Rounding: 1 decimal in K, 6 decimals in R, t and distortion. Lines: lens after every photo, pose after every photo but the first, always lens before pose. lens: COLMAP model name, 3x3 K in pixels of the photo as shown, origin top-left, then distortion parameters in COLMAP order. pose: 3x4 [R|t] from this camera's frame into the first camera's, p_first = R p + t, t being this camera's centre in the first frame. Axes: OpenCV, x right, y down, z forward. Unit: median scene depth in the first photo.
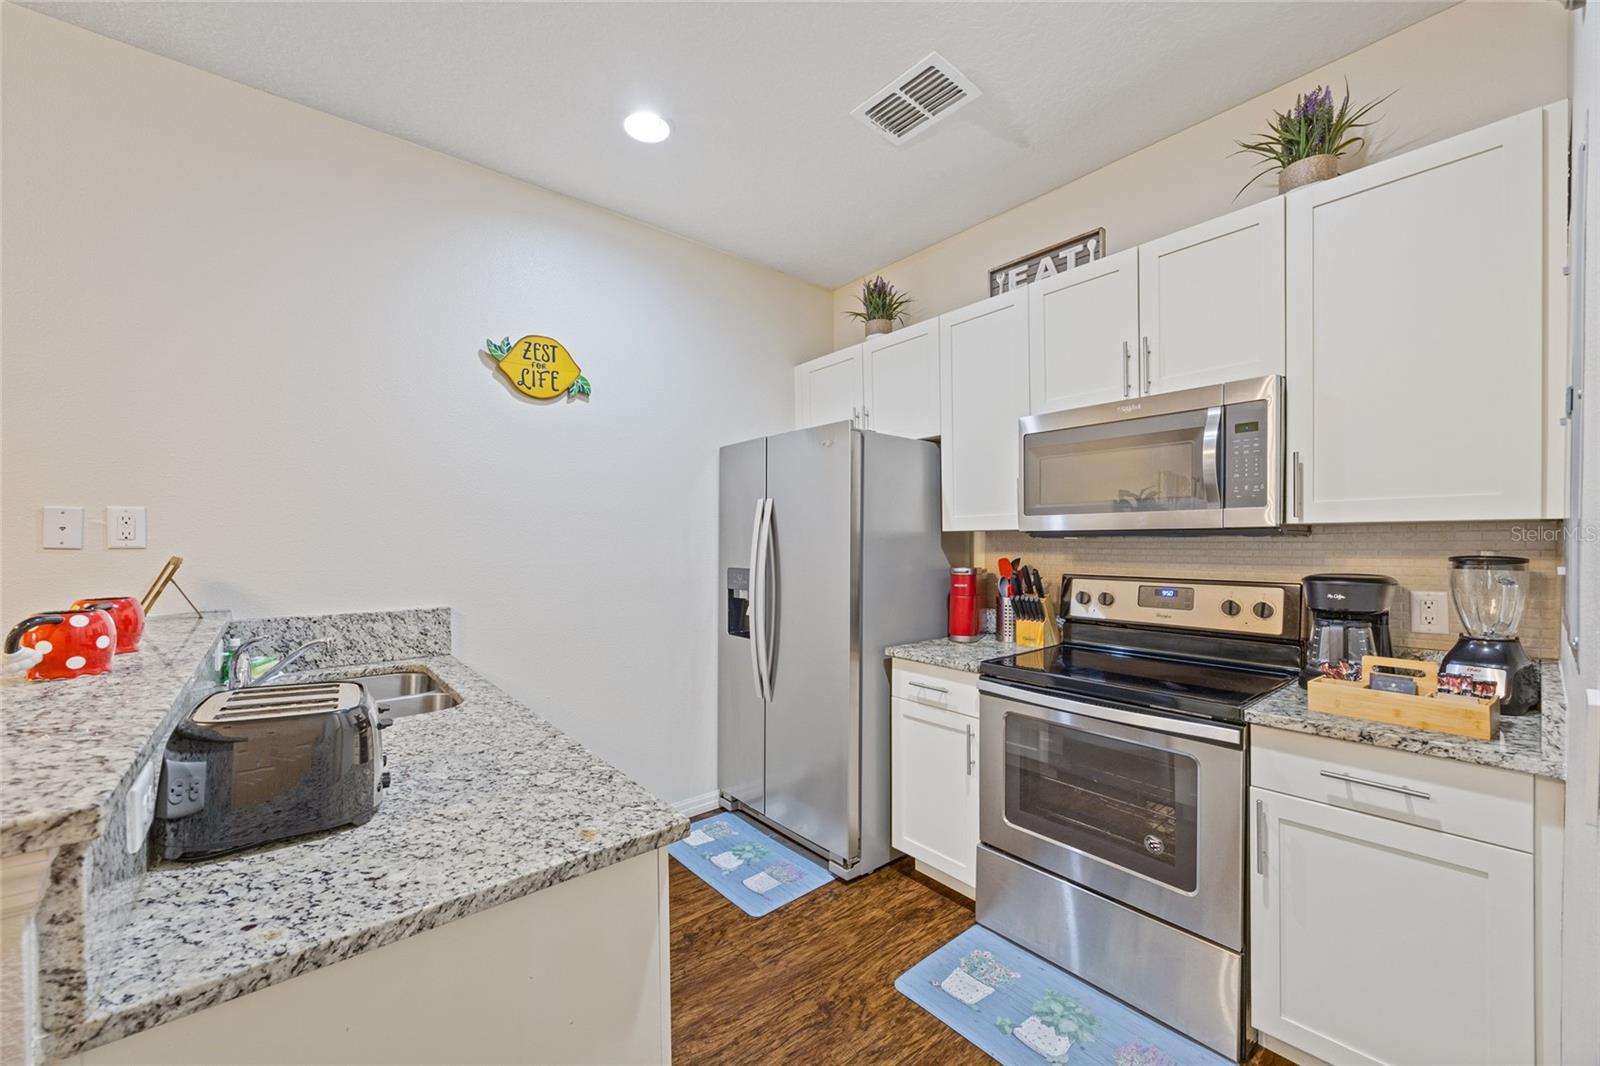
lens RADIAL K [[625.9, 0, 800.5], [0, 625.9, 541.9], [0, 0, 1]] dist [-0.000205, 0.000479]
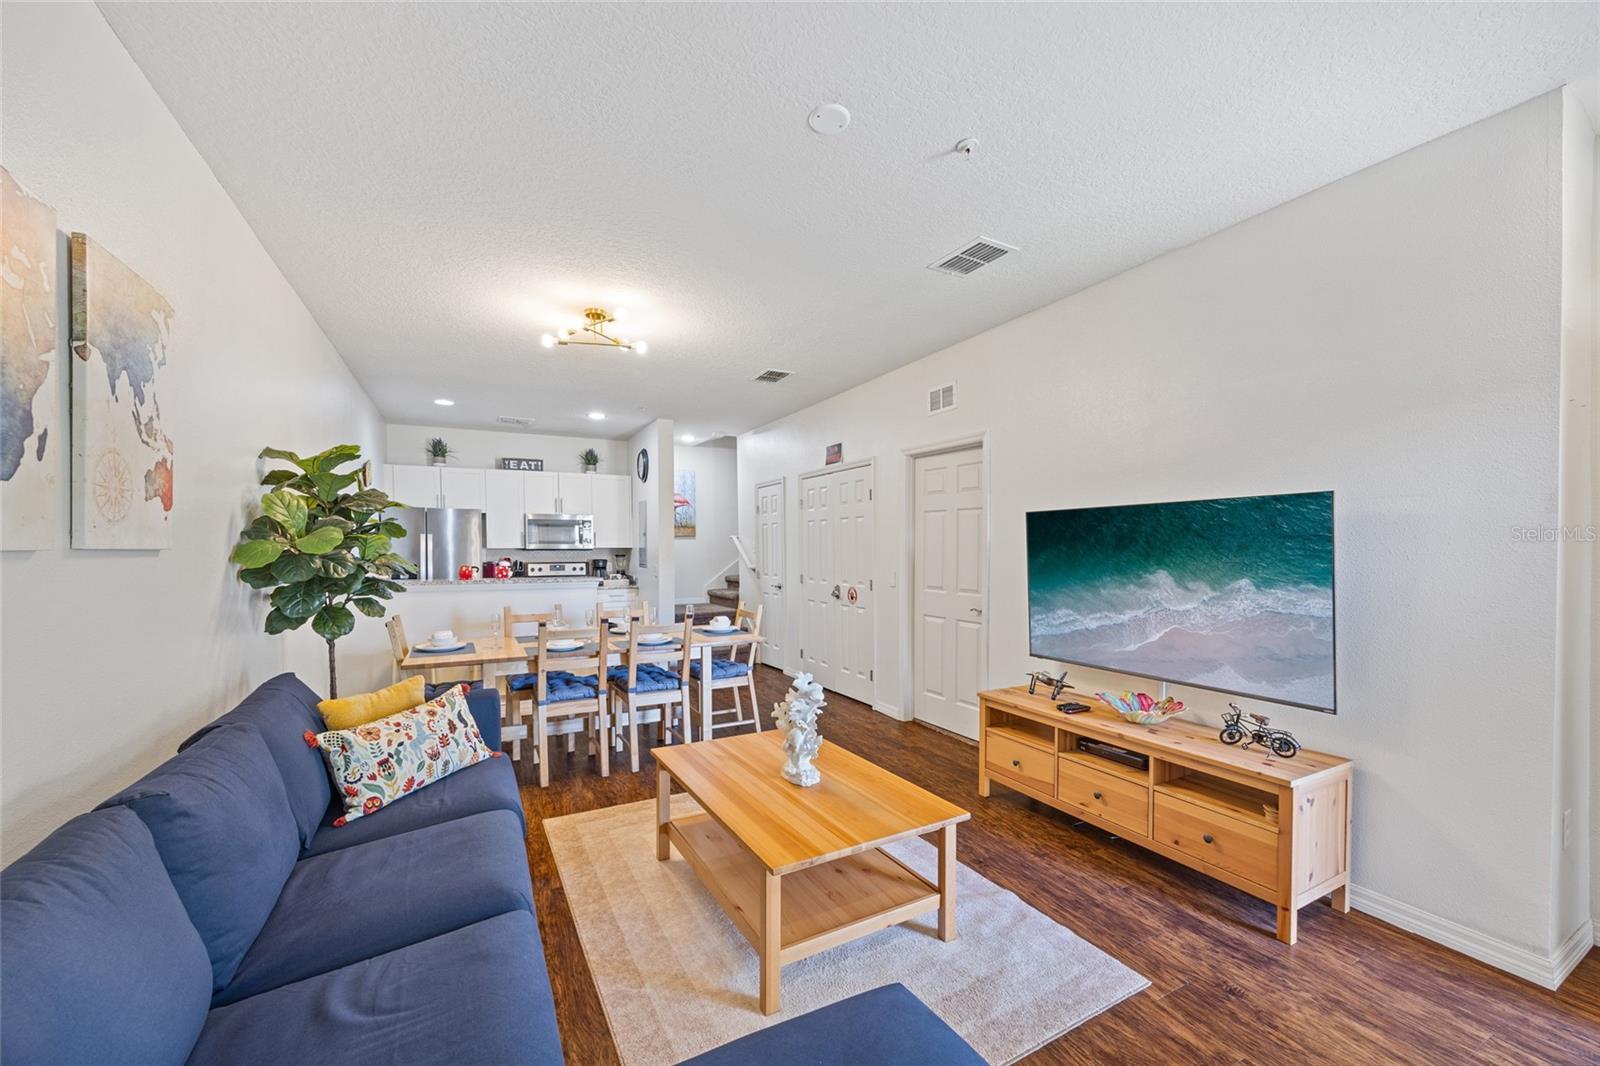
lens RADIAL K [[625.9, 0, 800.6], [0, 625.9, 560.9], [0, 0, 1]] dist [-0.000205, 0.000479]
pose [[0.201100, -0.019308, 0.979380, -2.603711], [0.005221, 0.999813, 0.018639, -0.008878], [-0.979557, 0.001365, 0.201163, -1.067138]]
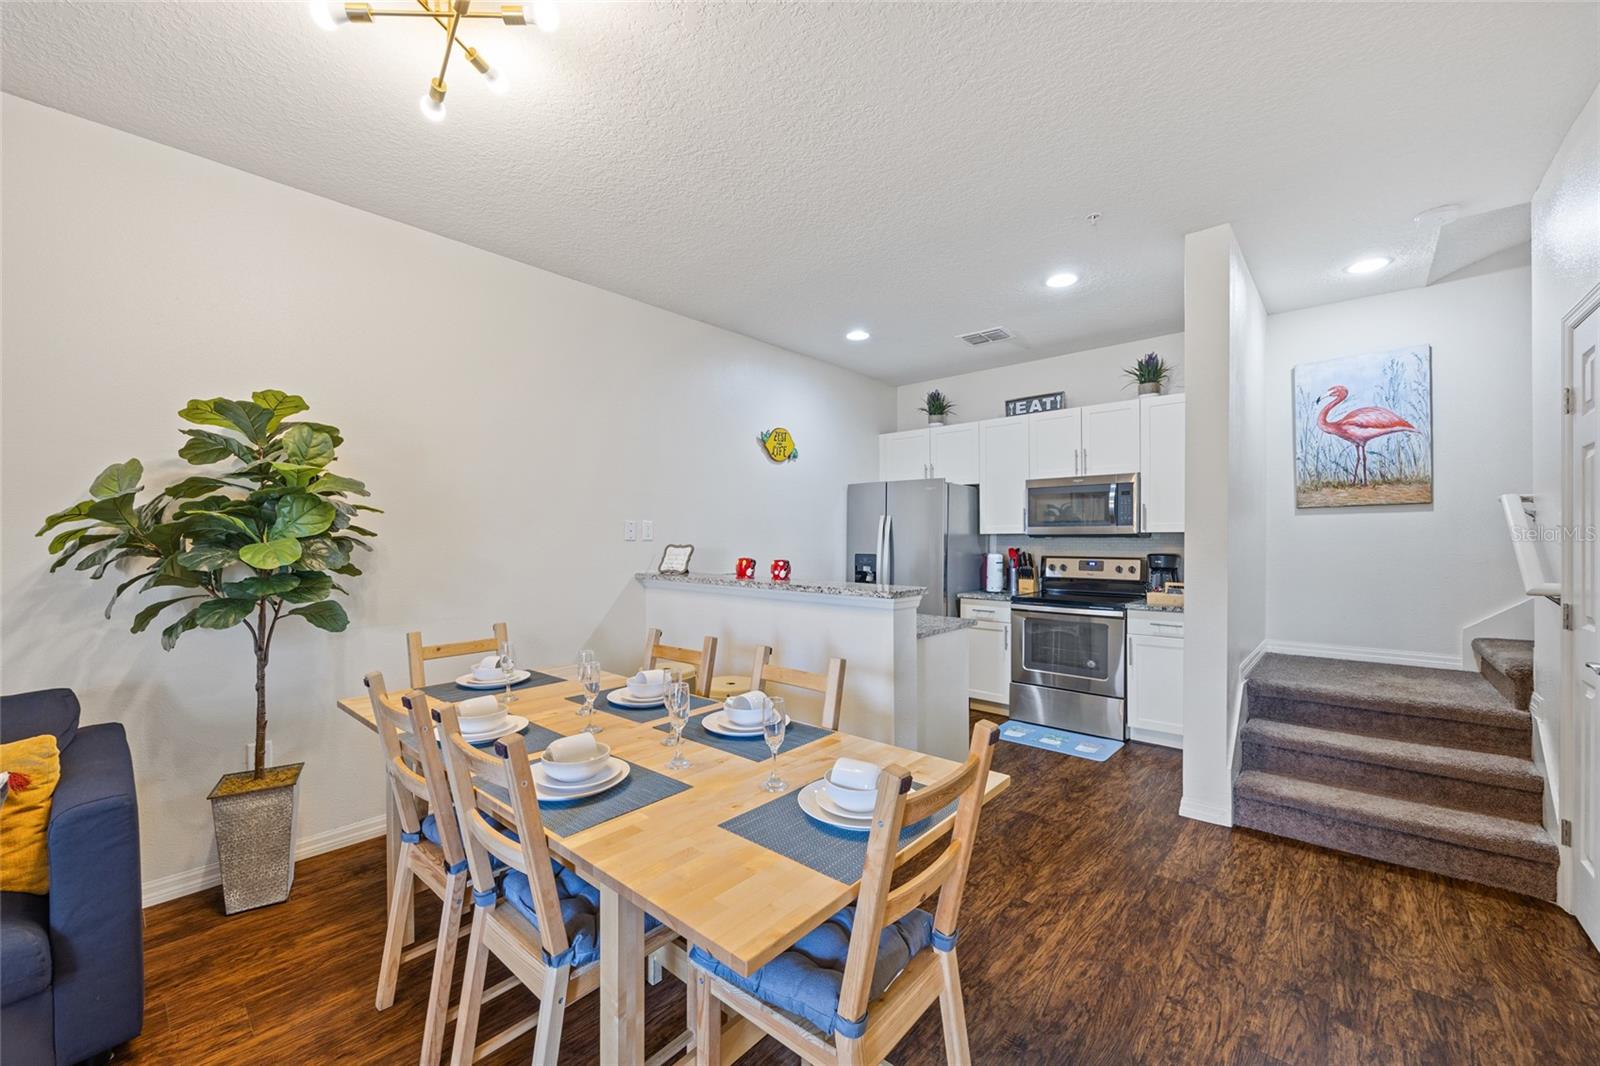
lens RADIAL K [[625.9, 0, 807.5], [0, 625.9, 535.6], [0, 0, 1]] dist [-0.000205, 0.000479]
pose [[0.988568, 0.006020, 0.150656, -0.695097], [-0.004874, 0.999956, -0.007978, 0.006955], [-0.150697, 0.007153, 0.988554, -0.965925]]
